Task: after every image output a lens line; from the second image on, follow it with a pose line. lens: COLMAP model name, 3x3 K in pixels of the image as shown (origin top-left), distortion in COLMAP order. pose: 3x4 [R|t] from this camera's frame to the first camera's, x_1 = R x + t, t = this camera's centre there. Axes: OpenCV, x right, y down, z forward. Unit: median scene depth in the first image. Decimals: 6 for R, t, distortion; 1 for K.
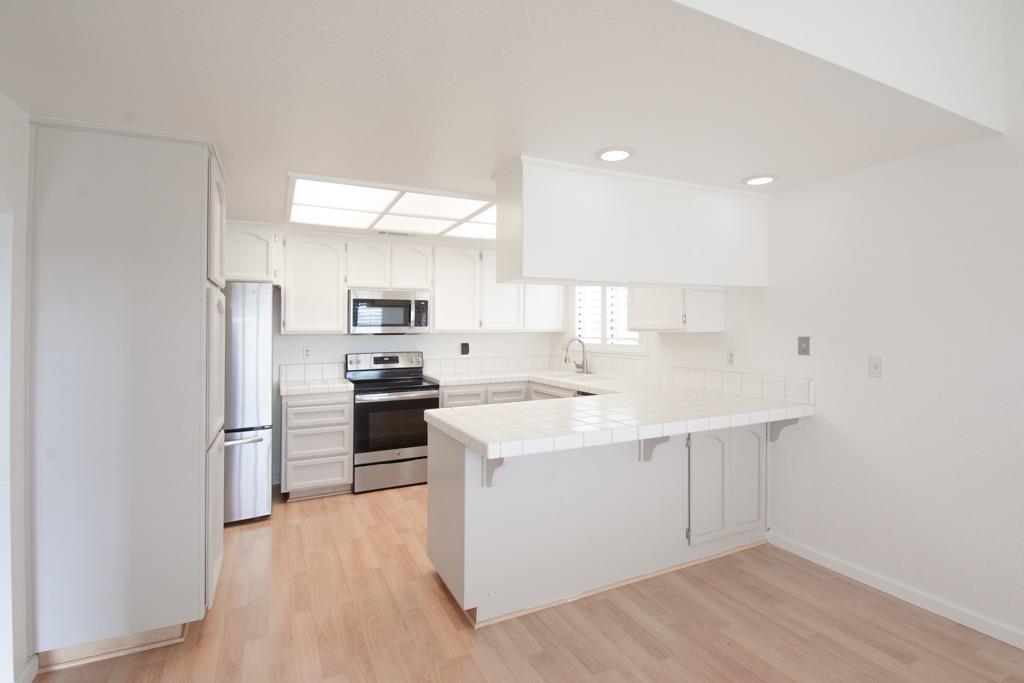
lens RADIAL K [[485.6, 0, 512.2], [0, 485.6, 323.1], [0, 0, 1]] dist [-0.018405, -0.000973]
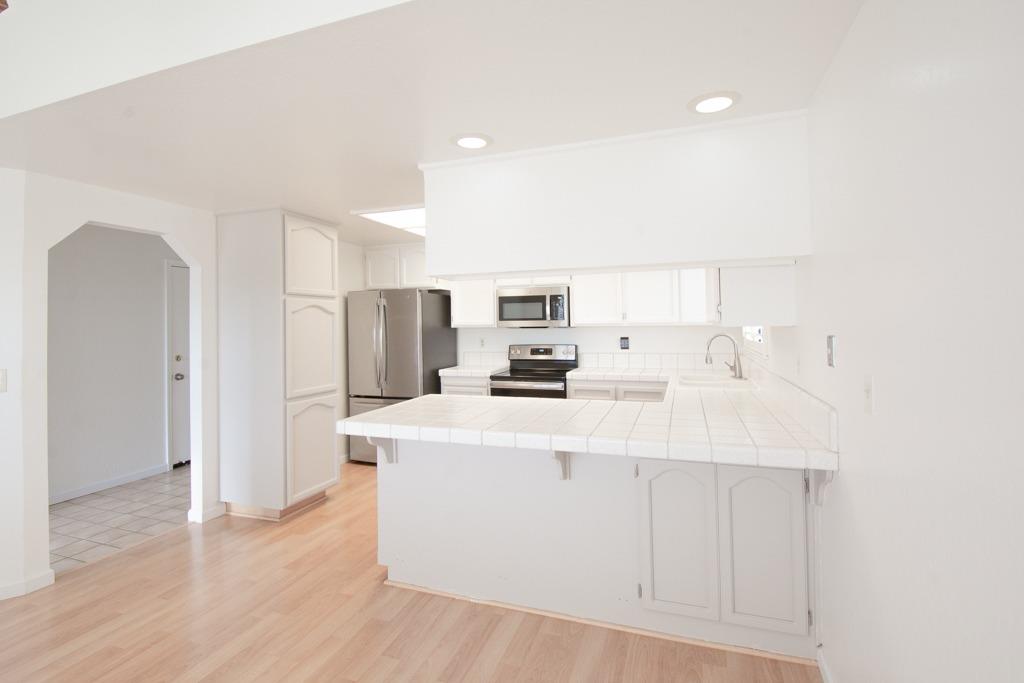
lens RADIAL K [[488.4, 0, 510.8], [0, 488.4, 315.8], [0, 0, 1]] dist [-0.020766, -0.000495]
pose [[0.701750, -0.016651, -0.712229, 0.643169], [0.017219, 0.999831, -0.006410, 0.003393], [0.712215, -0.007766, 0.701918, 0.268629]]
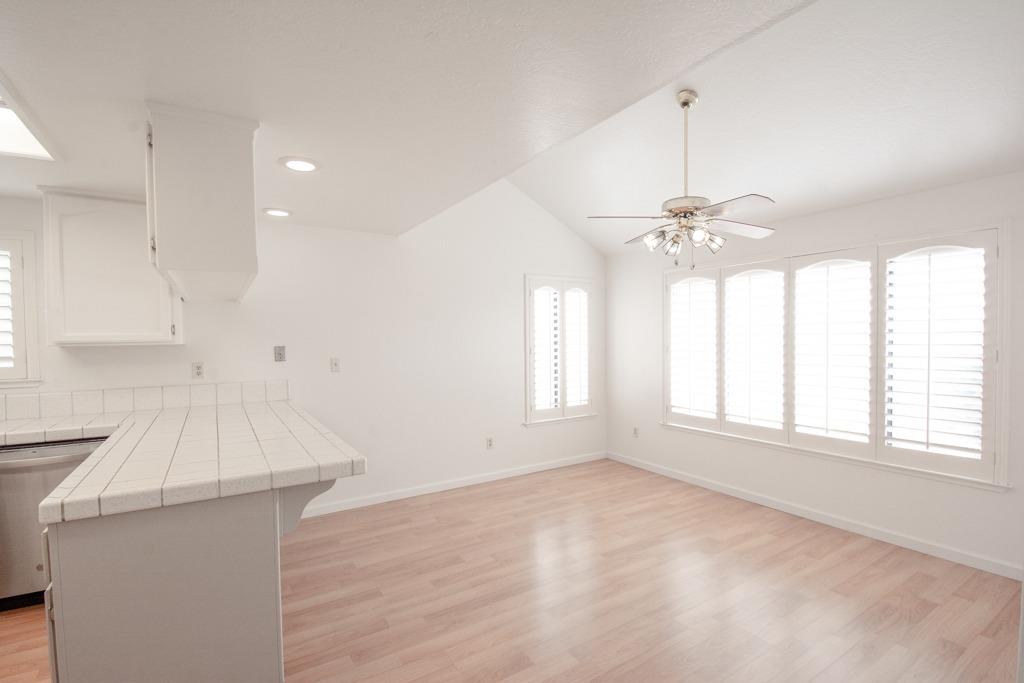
lens RADIAL K [[474.9, 0, 512.0], [0, 474.9, 341.5], [0, 0, 1]] dist [-0.017368, -0.000061]
pose [[-0.117507, -0.003165, 0.993067, -0.586247], [0.003379, 0.999988, 0.003587, 0.011685], [-0.993066, 0.003777, -0.117495, 0.475571]]
